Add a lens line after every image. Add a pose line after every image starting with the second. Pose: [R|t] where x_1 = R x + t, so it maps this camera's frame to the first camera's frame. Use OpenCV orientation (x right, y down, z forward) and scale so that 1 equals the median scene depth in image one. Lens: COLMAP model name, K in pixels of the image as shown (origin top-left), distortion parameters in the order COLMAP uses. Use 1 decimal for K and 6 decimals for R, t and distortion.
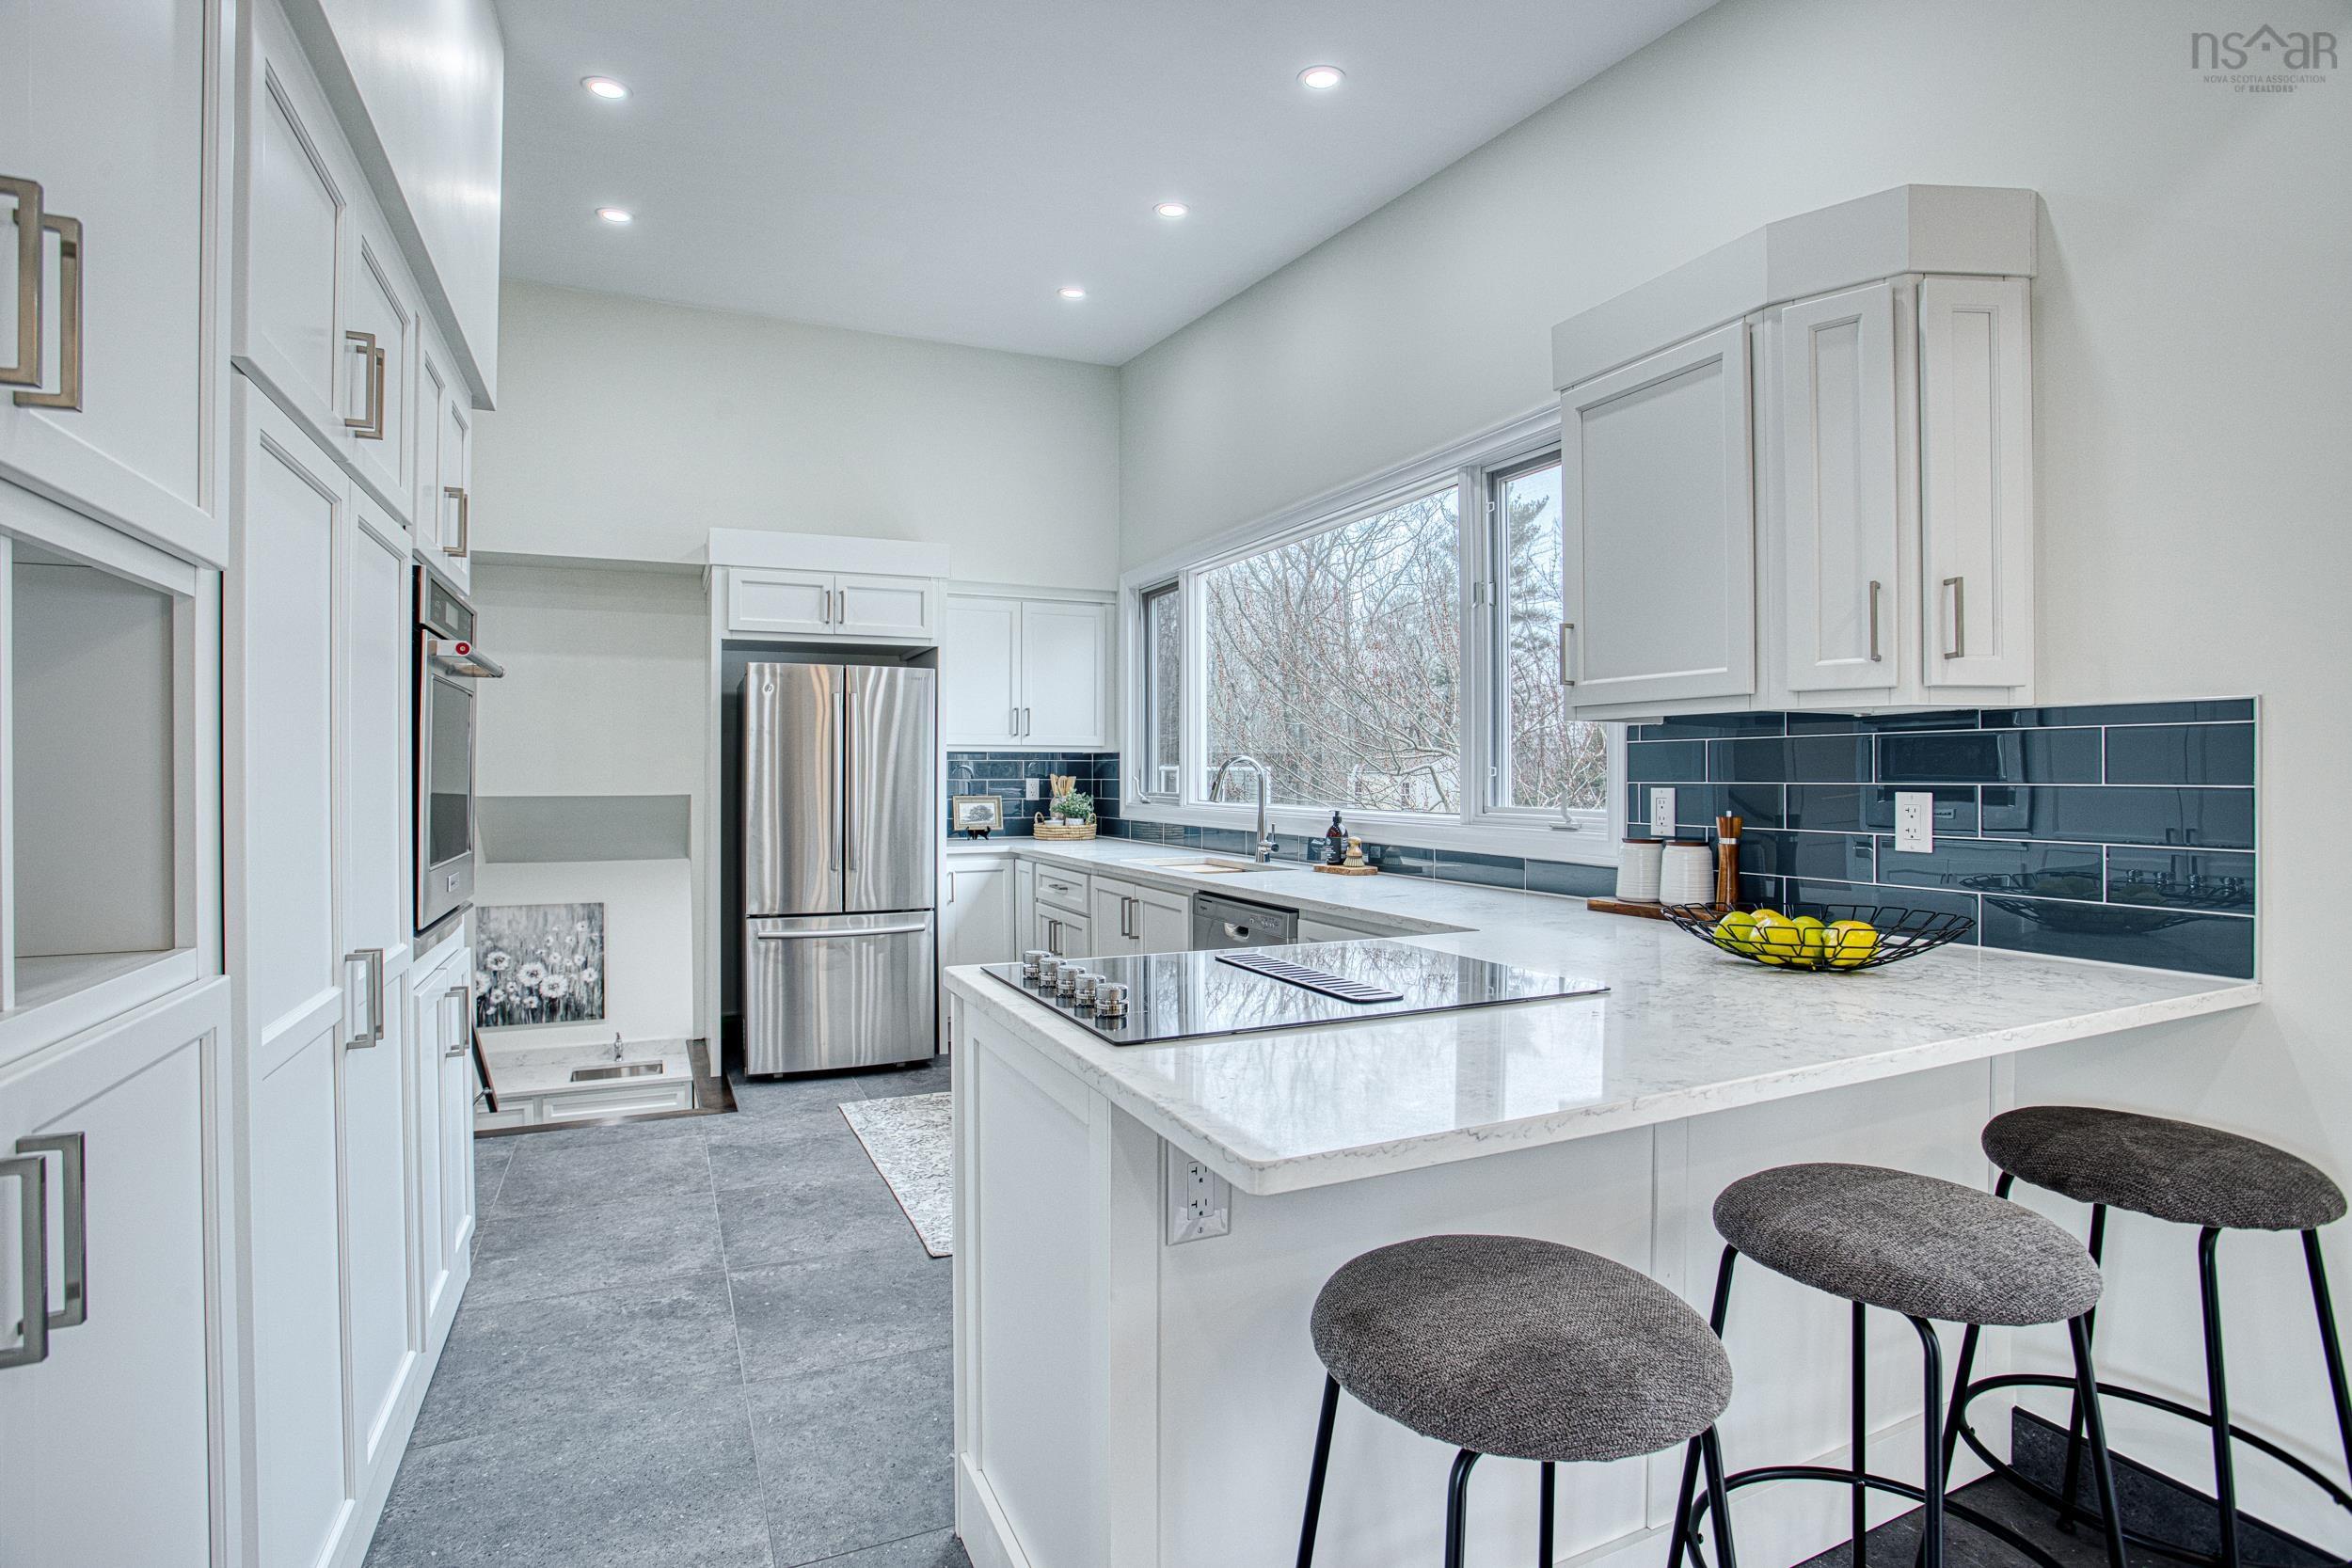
lens RADIAL K [[1147.9, 0, 1154.5], [0, 1147.9, 763.5], [0, 0, 1]] dist [-0.041803, 0.010157]
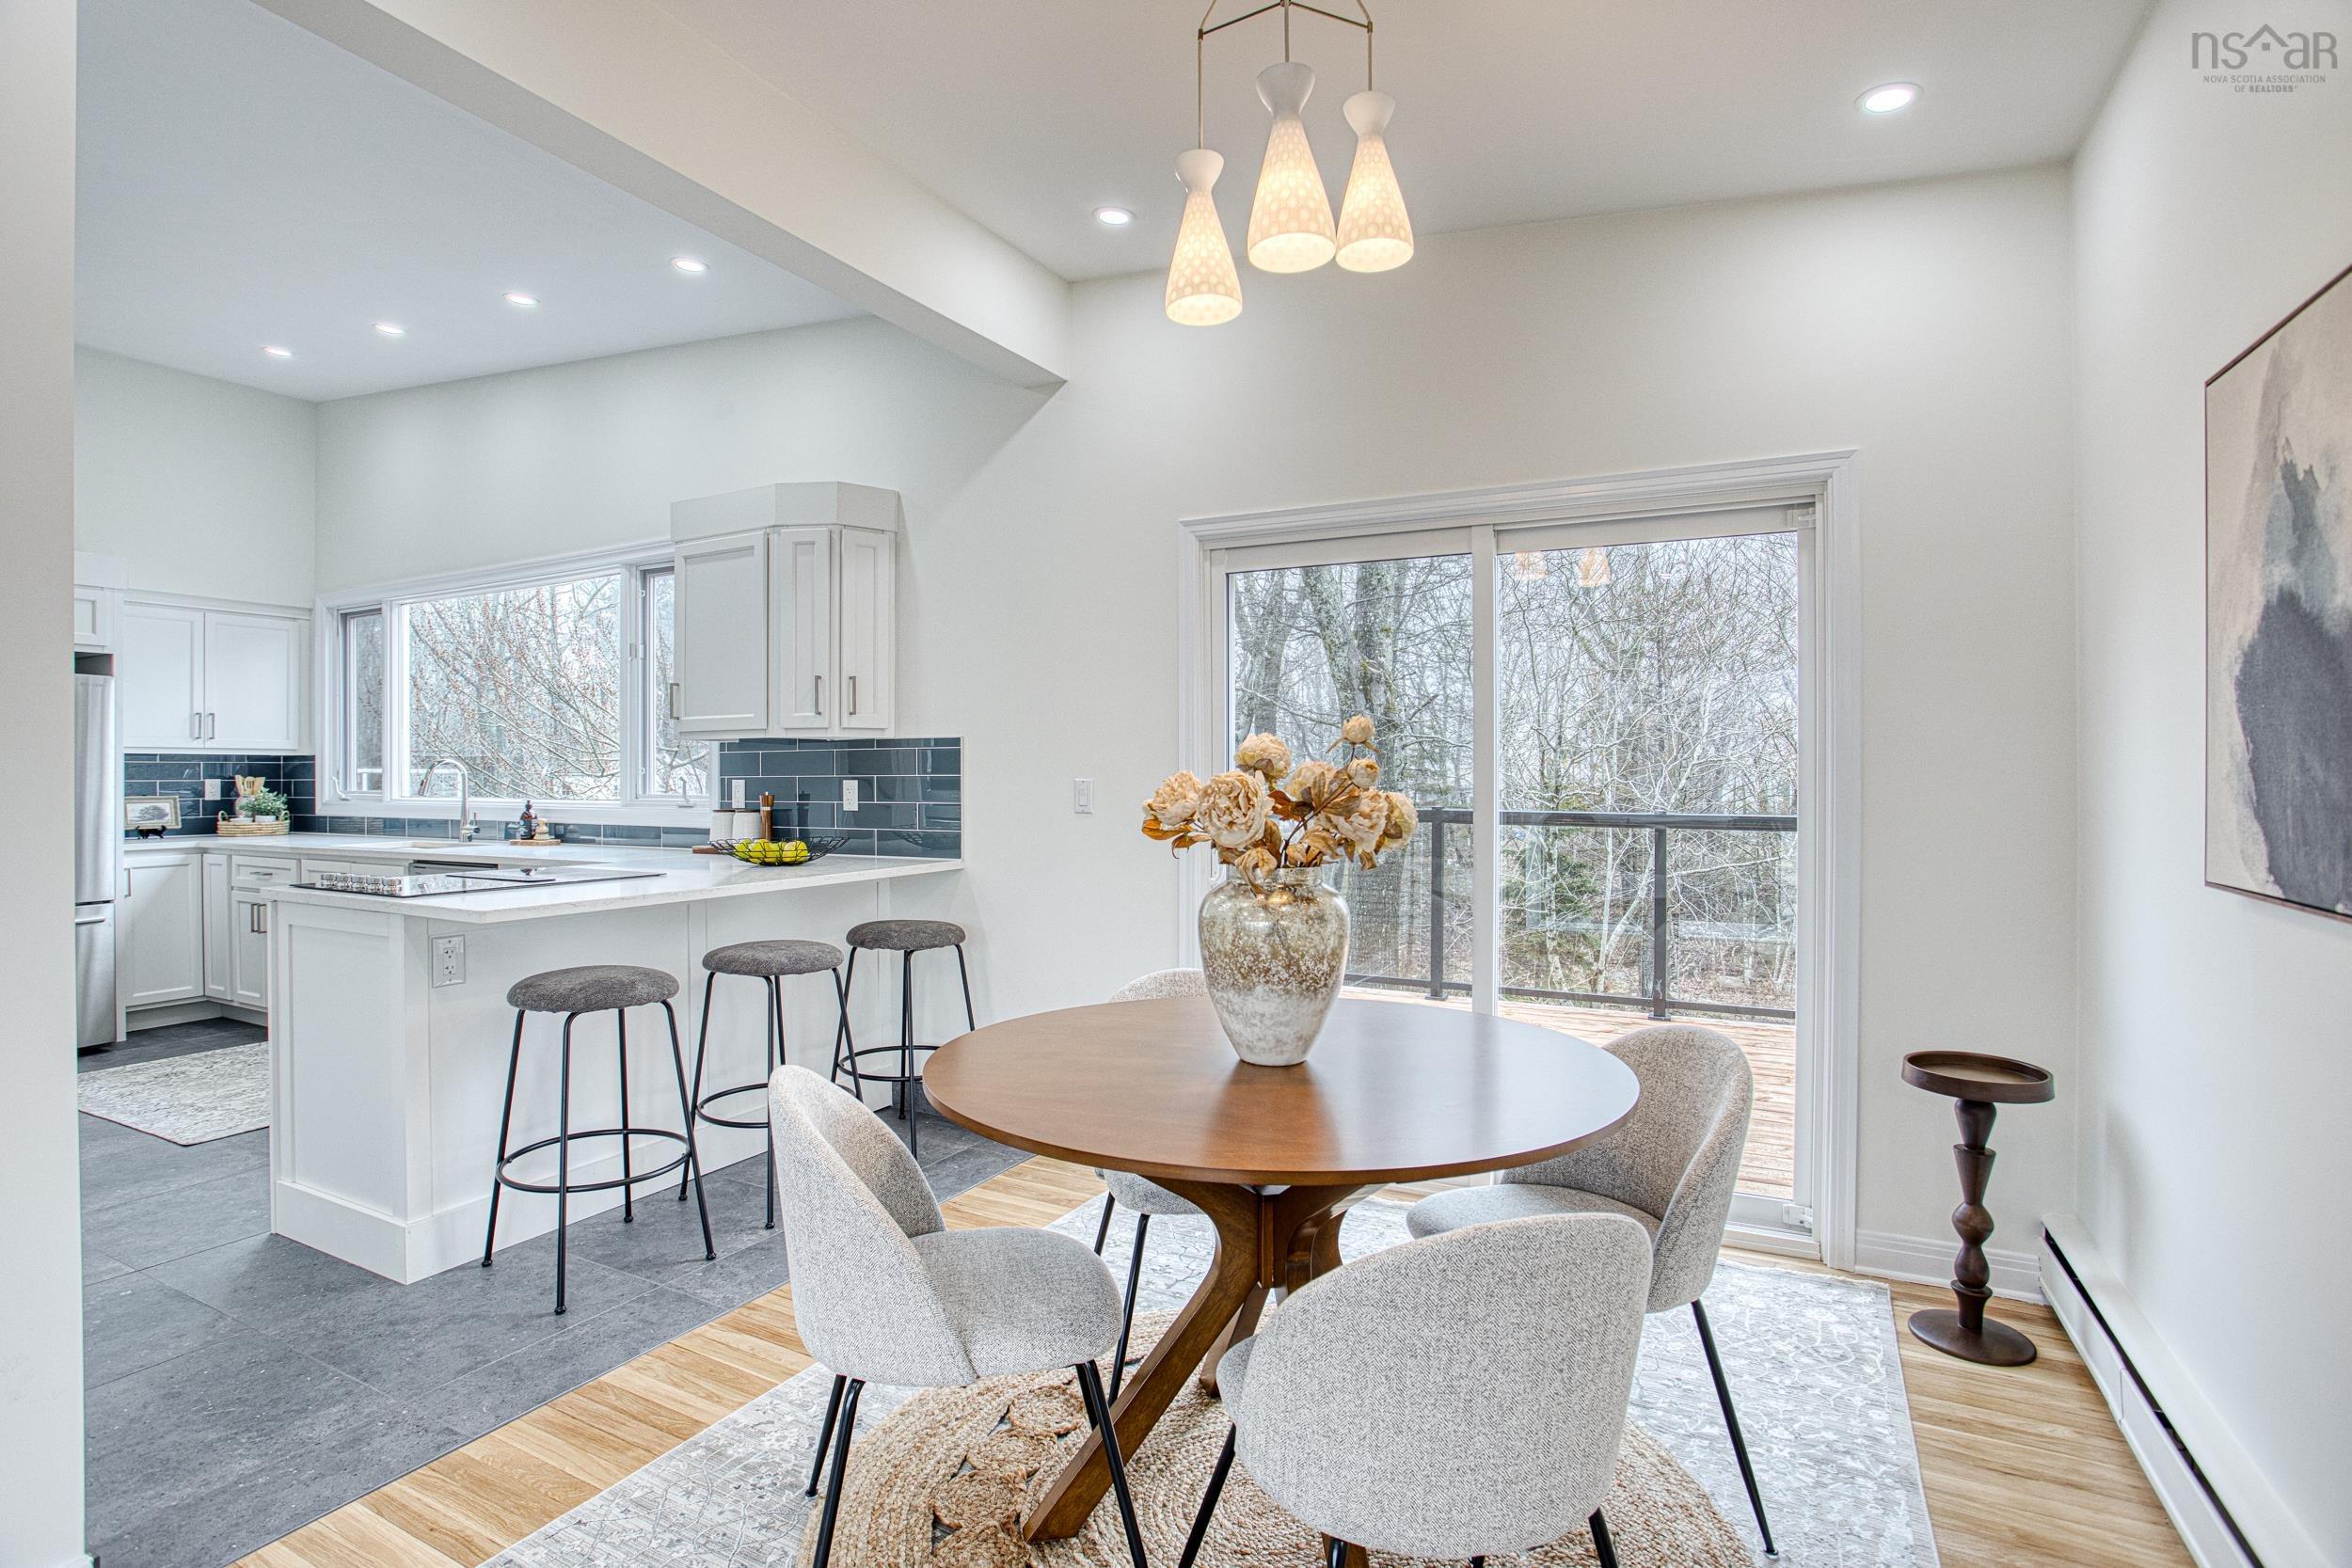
lens RADIAL K [[1147.9, 0, 1149.6], [0, 1147.9, 768.5], [0, 0, 1]] dist [-0.041803, 0.010157]
pose [[0.796831, -0.000427, 0.604202, -0.055209], [-0.001054, 0.999997, 0.002098, 0.000245], [-0.604201, -0.002308, 0.796829, -0.426388]]
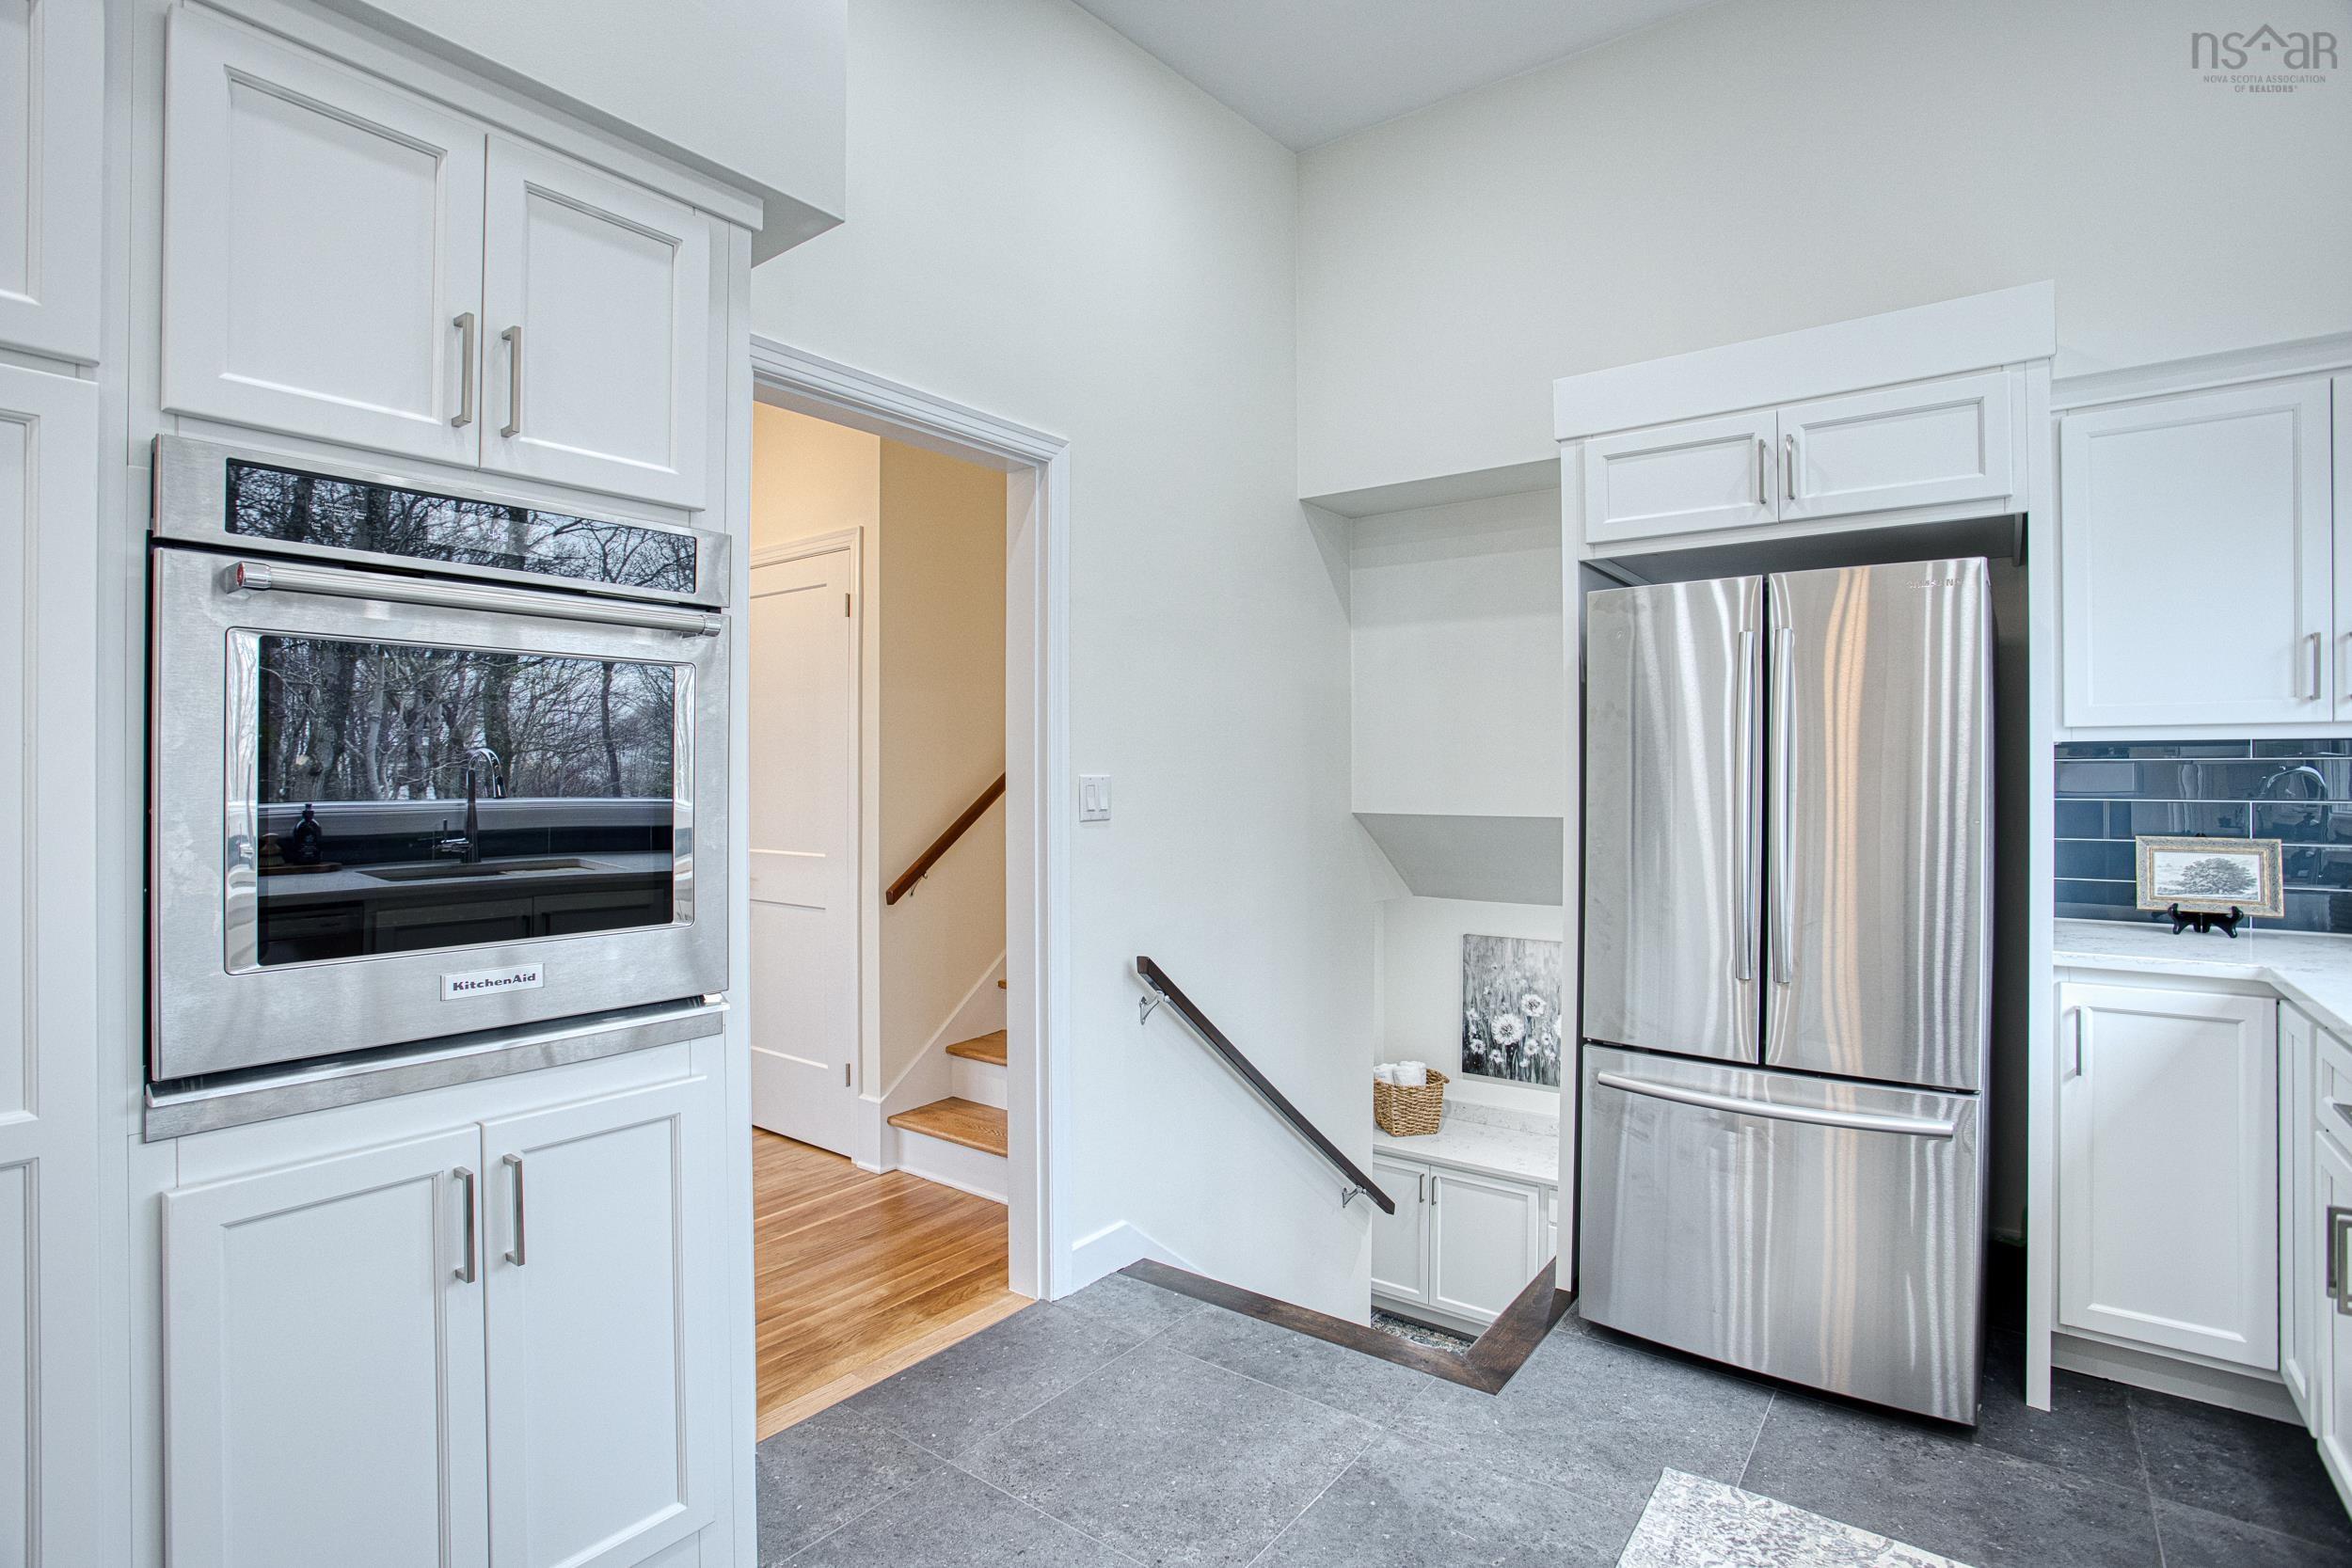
lens RADIAL K [[1147.9, 0, 1171.7], [0, 1147.9, 769.5], [0, 0, 1]] dist [-0.041803, 0.010157]
pose [[0.488342, -0.003120, -0.872647, 0.037283], [0.006547, 0.999979, 0.000089, -0.001690], [0.872628, -0.005757, 0.488352, 0.531147]]
